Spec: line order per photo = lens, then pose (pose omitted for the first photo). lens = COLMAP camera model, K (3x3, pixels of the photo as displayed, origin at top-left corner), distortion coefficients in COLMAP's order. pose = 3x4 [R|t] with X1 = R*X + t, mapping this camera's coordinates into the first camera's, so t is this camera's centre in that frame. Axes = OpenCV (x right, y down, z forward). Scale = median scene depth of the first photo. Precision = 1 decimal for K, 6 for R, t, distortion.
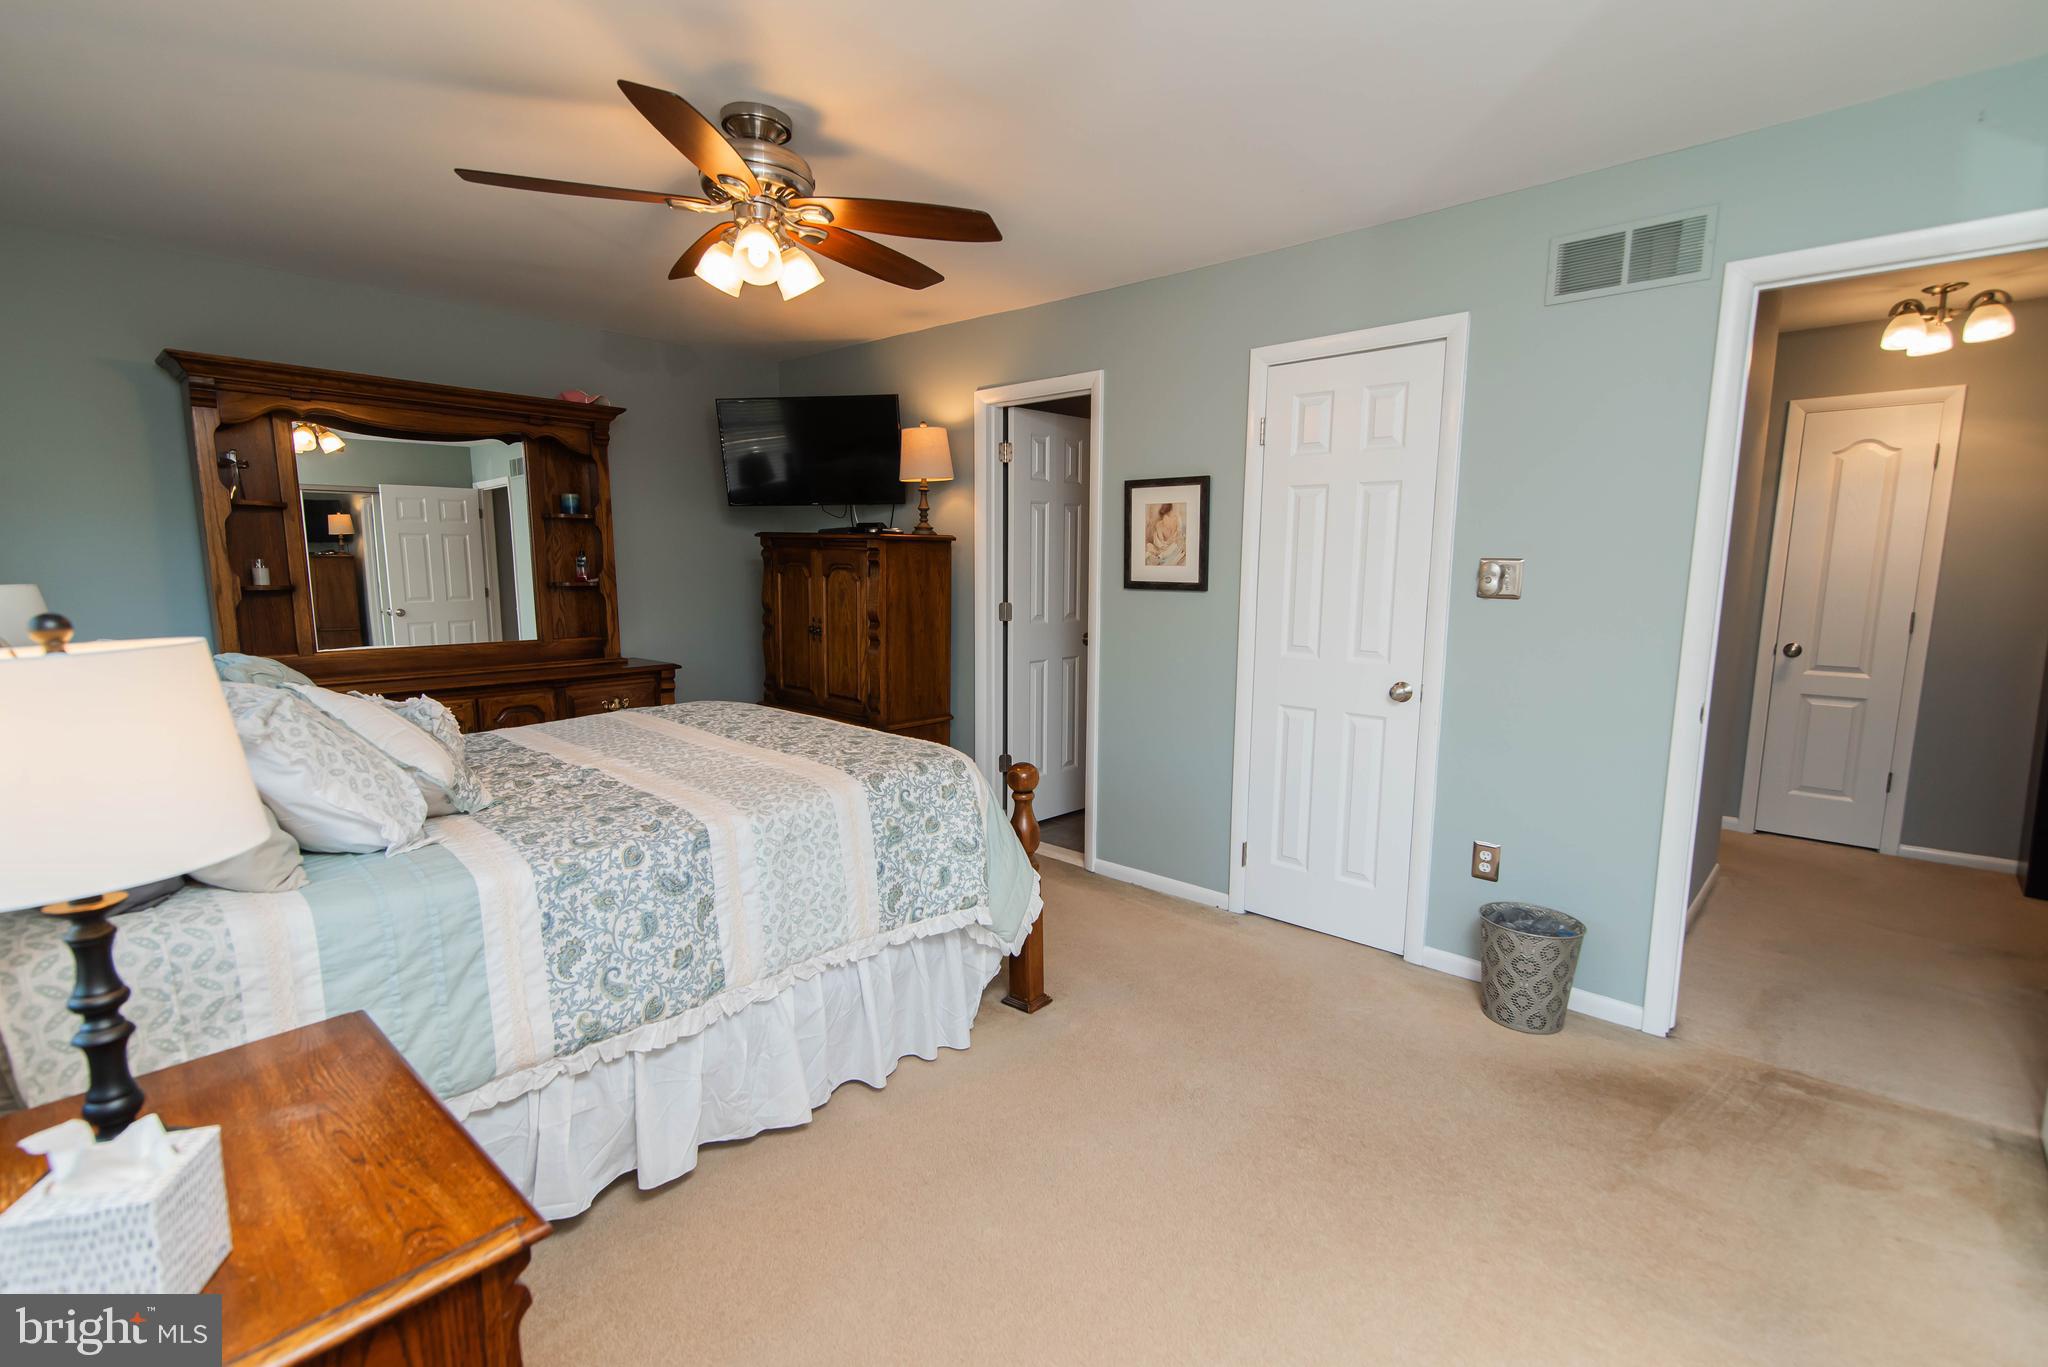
lens RADIAL K [[924.0, 0, 1021.5], [0, 924.0, 690.6], [0, 0, 1]] dist [0.012928, -0.000407]
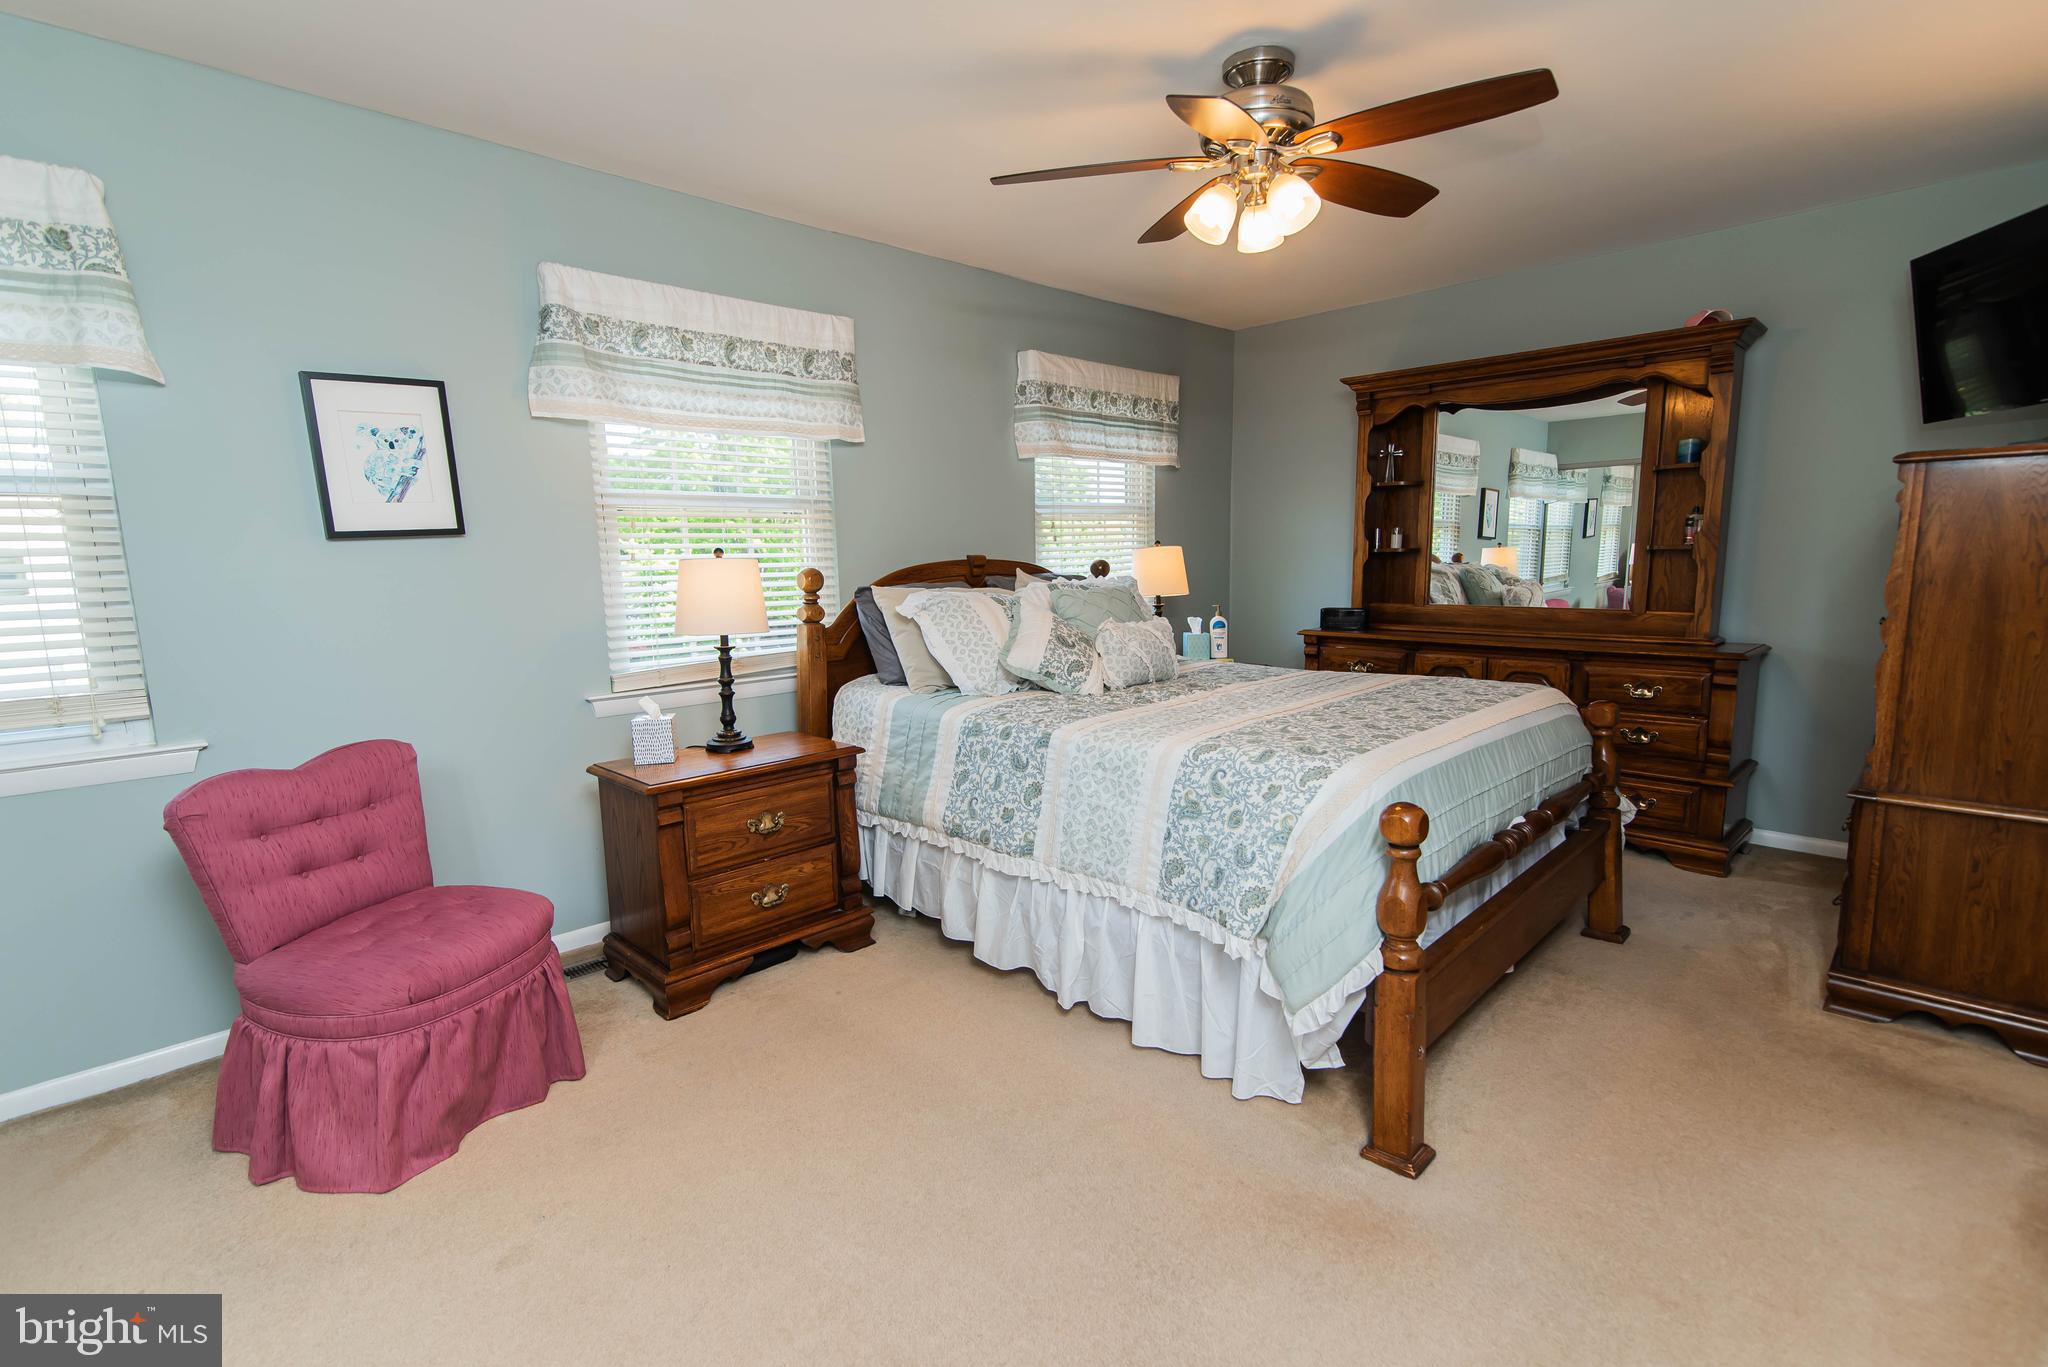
lens RADIAL K [[947.5, 0, 1015.3], [0, 947.5, 688.4], [0, 0, 1]] dist [0.015636, 0.000041]
pose [[-0.058860, 0.142785, -0.988002, 0.809747], [-0.121231, 0.981370, 0.149049, -0.085512], [0.990878, 0.128550, -0.040454, 0.858655]]
